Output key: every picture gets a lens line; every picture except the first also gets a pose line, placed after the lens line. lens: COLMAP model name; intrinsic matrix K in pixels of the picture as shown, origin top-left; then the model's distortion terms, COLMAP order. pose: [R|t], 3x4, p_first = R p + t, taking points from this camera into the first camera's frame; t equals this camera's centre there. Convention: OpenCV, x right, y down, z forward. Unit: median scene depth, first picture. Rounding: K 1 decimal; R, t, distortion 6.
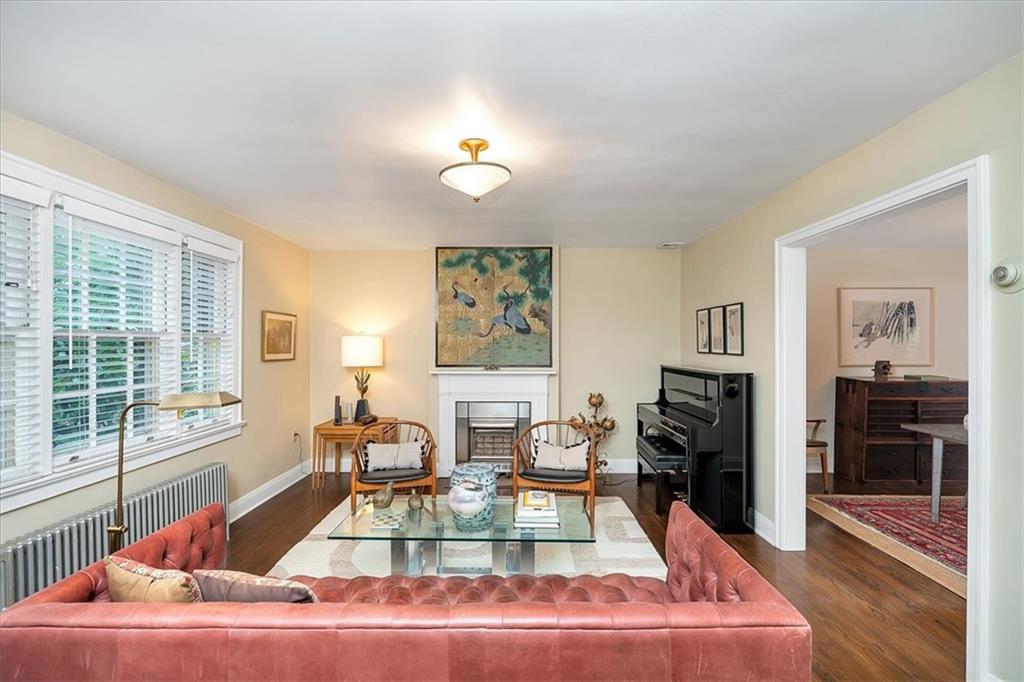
lens RADIAL K [[451.8, 0, 512.0], [0, 451.8, 341.0], [0, 0, 1]] dist [-0.001021, 0.000296]
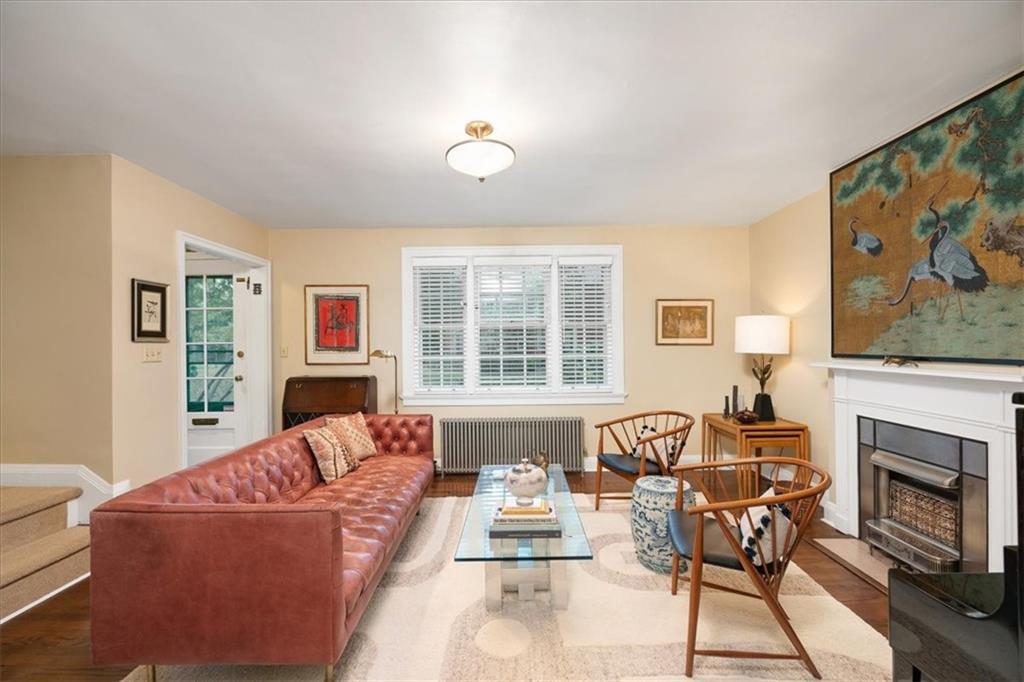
lens RADIAL K [[451.8, 0, 512.0], [0, 451.8, 341.0], [0, 0, 1]] dist [-0.001021, 0.000296]
pose [[0.007595, -0.006116, -0.999952, 0.477967], [0.016010, 0.999854, -0.005994, 0.030477], [0.999843, -0.015964, 0.007692, 0.532701]]
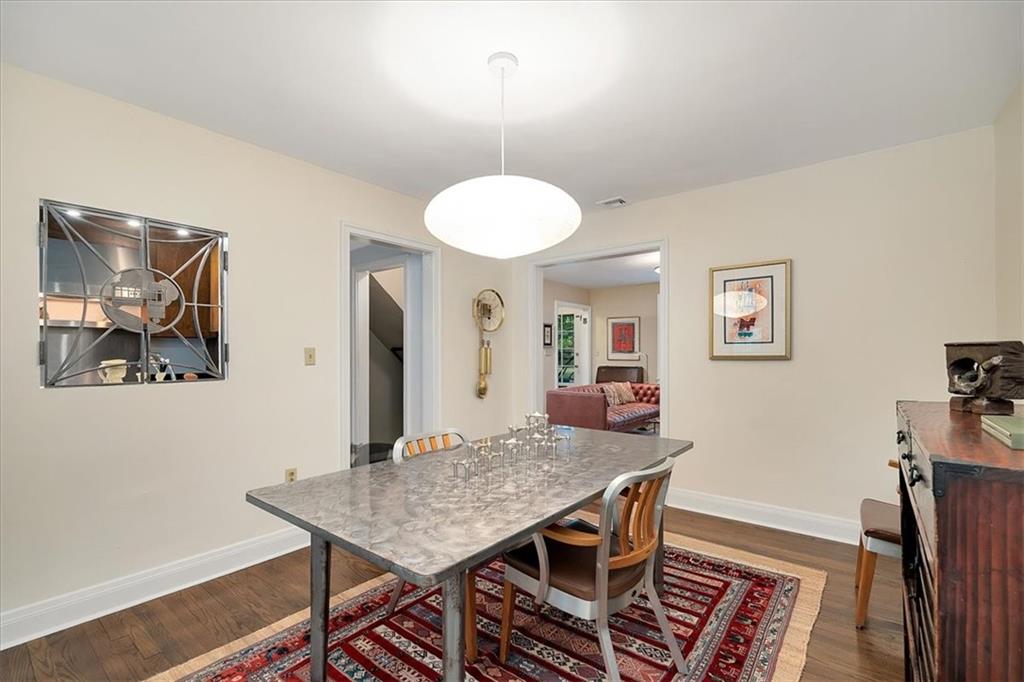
lens RADIAL K [[451.8, 0, 512.0], [0, 451.8, 341.0], [0, 0, 1]] dist [-0.001021, 0.000296]
pose [[-0.615058, -0.019454, -0.788242, 1.787241], [0.003145, 0.999627, -0.027125, 0.047767], [0.788476, -0.019162, -0.614767, 1.244999]]
